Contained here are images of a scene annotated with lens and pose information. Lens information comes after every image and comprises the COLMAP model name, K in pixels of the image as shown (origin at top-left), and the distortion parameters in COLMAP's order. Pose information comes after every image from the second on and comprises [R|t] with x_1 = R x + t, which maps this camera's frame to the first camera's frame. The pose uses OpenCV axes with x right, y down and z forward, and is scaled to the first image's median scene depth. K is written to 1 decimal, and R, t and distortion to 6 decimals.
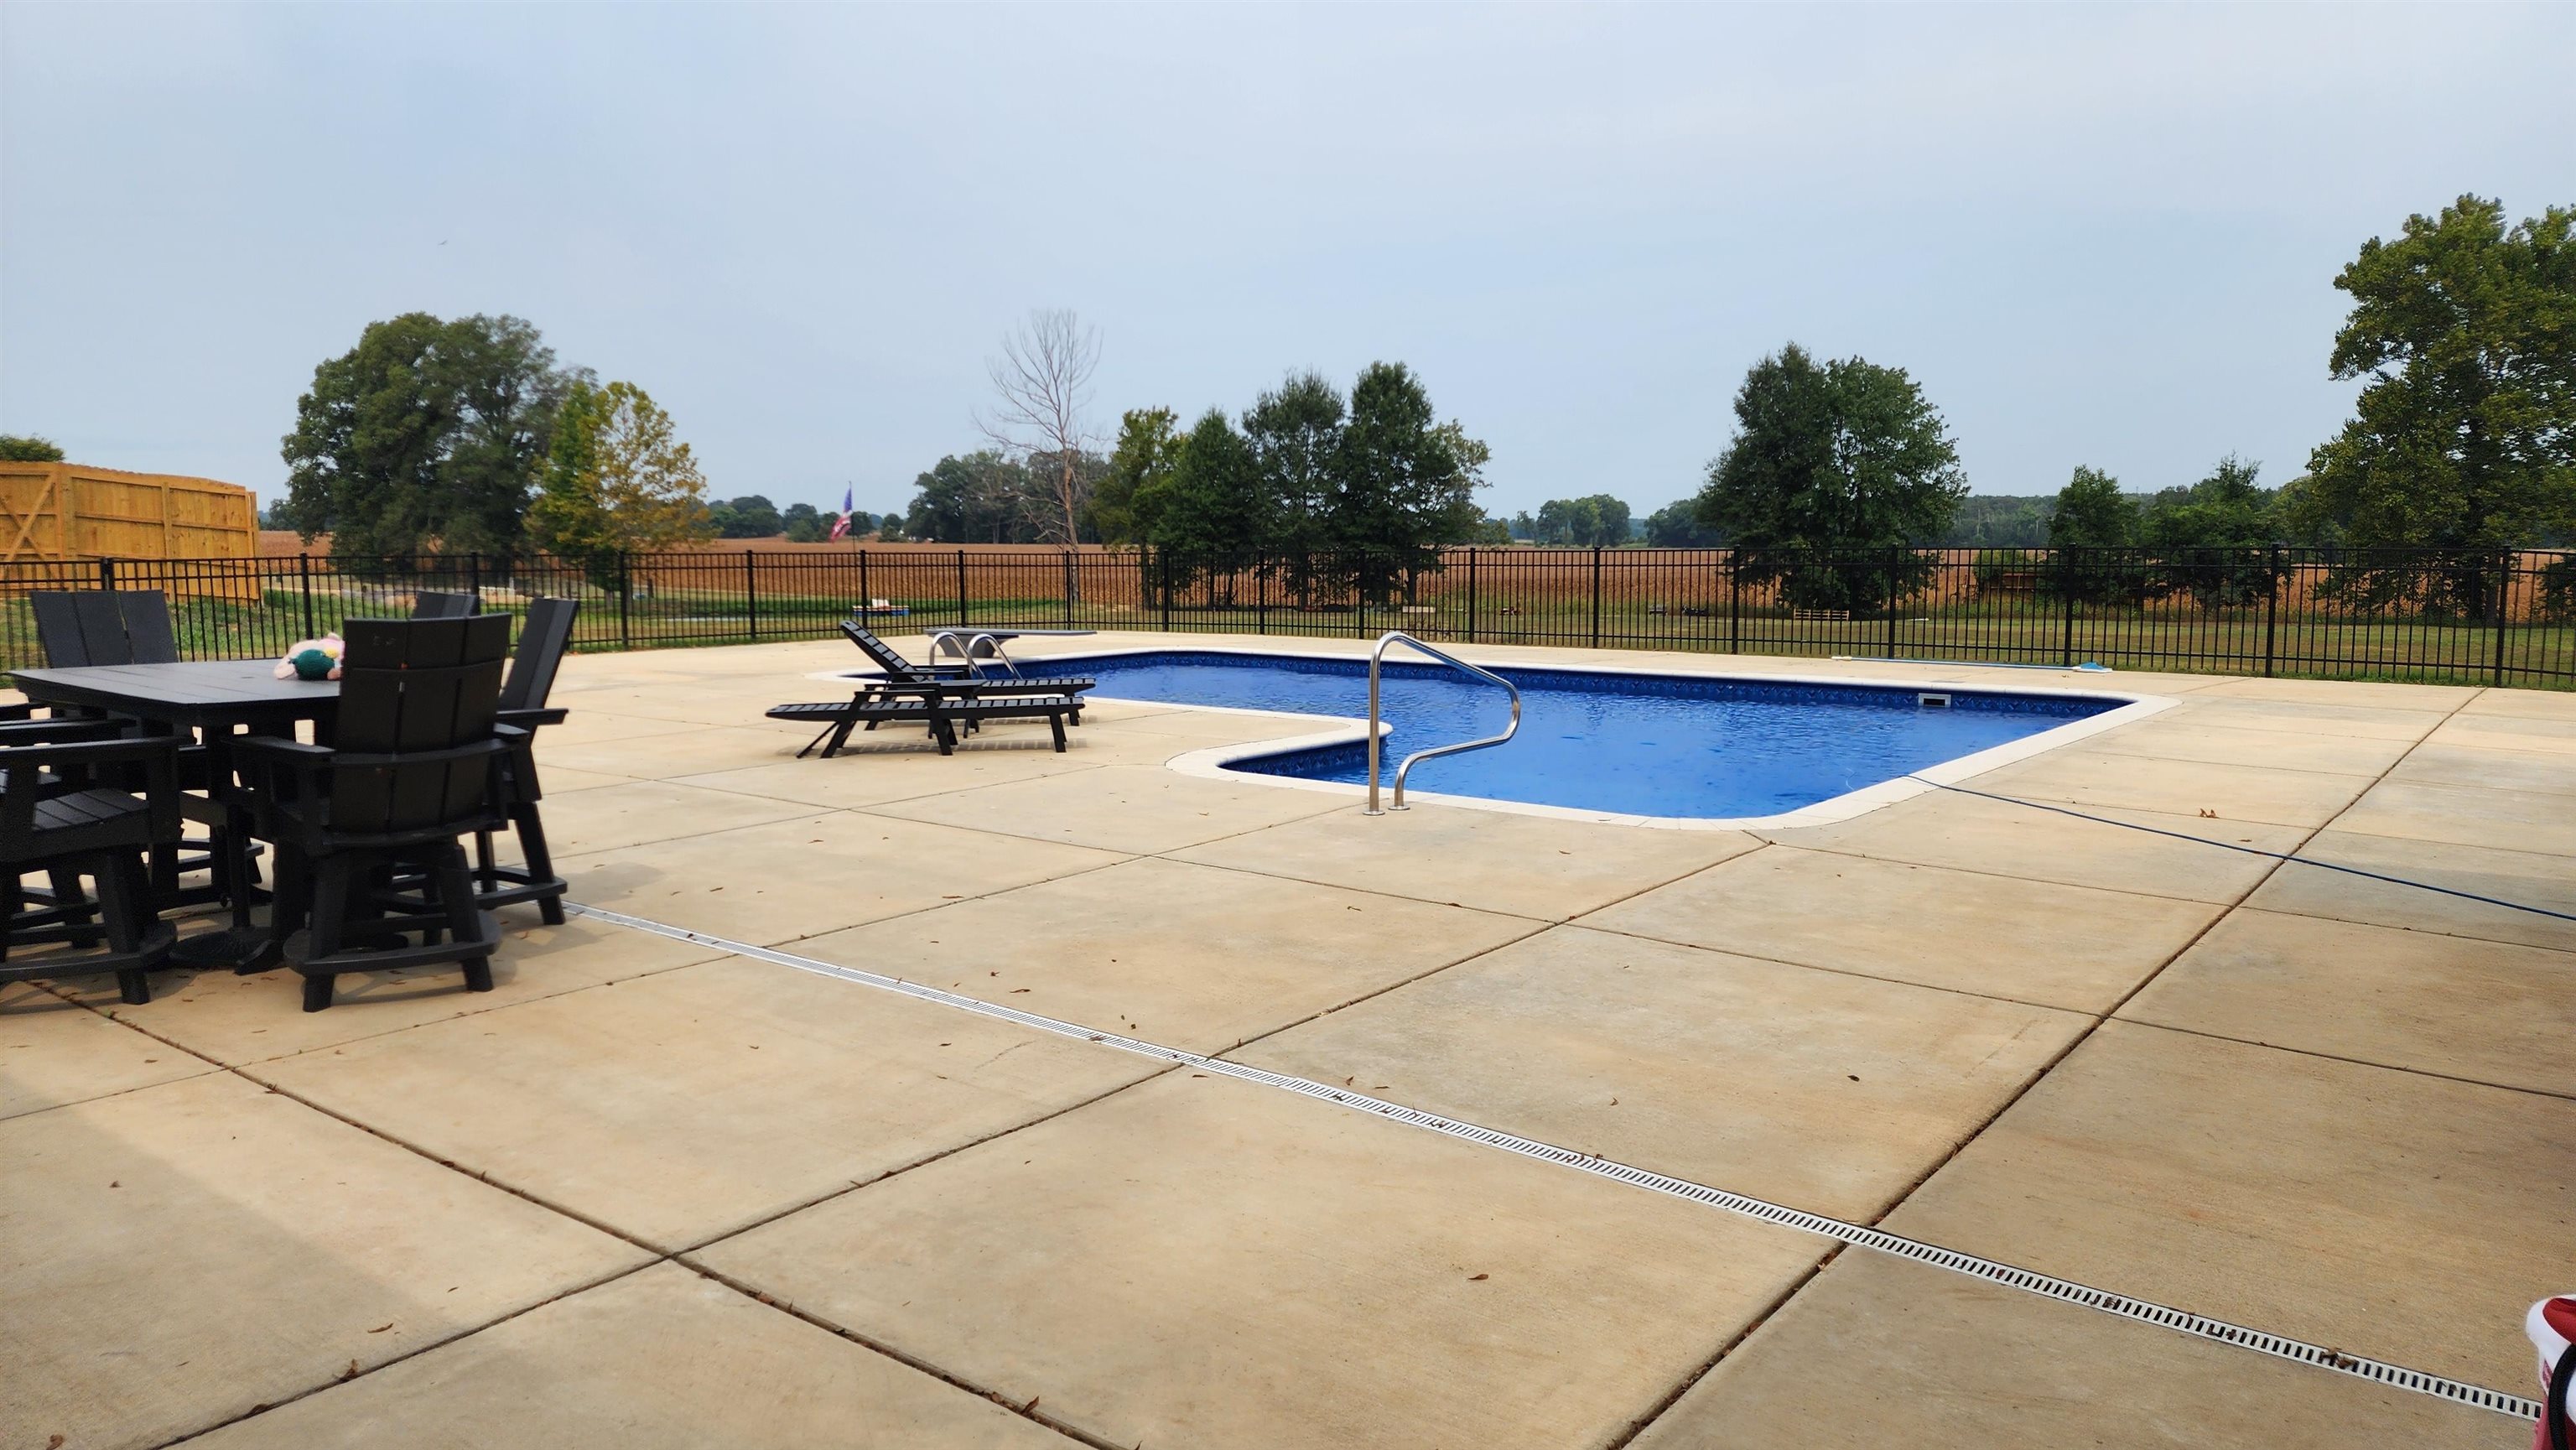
lens RADIAL K [[1731.3, 0, 1302.3], [0, 1731.3, 735.4], [0, 0, 1]] dist [0.037255, -0.030077]
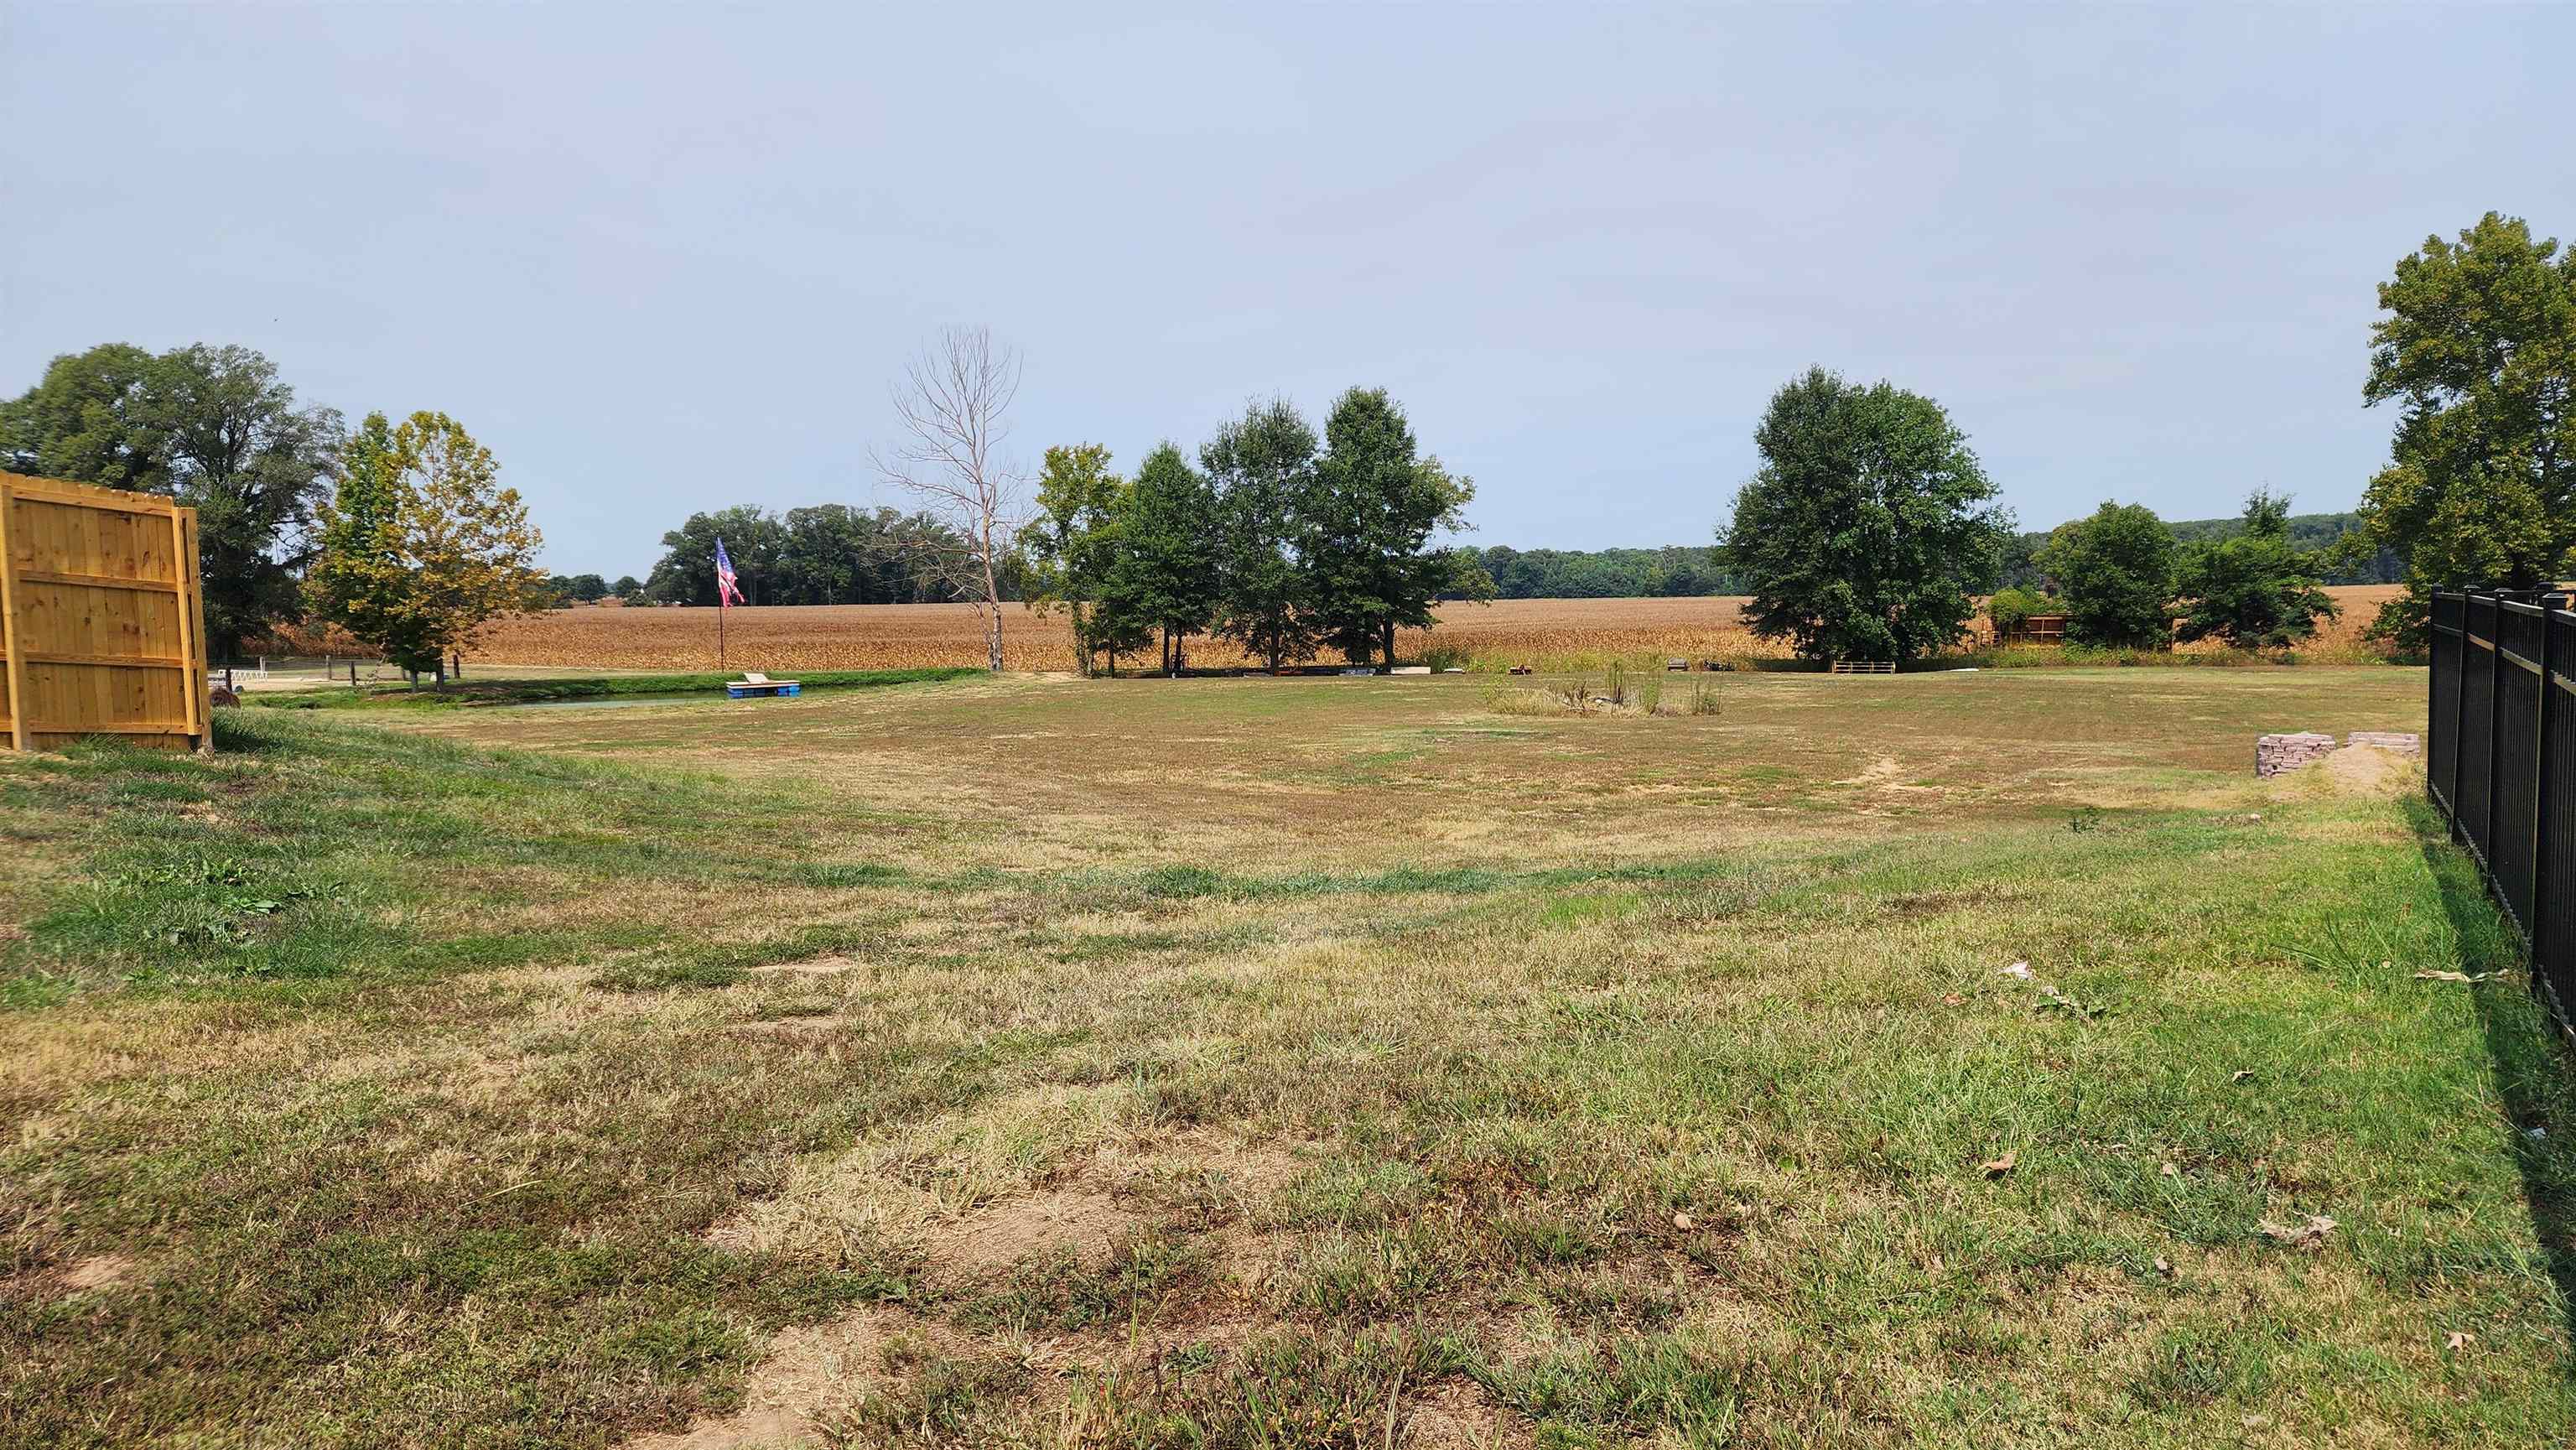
lens RADIAL K [[1731.3, 0, 1284.3], [0, 1731.3, 722.3], [0, 0, 1]] dist [0.037255, -0.030077]
pose [[0.989460, -0.026709, 0.142325, -0.117309], [0.032342, 0.998776, -0.037414, -0.016072], [-0.141152, 0.041622, 0.989113, 0.147096]]
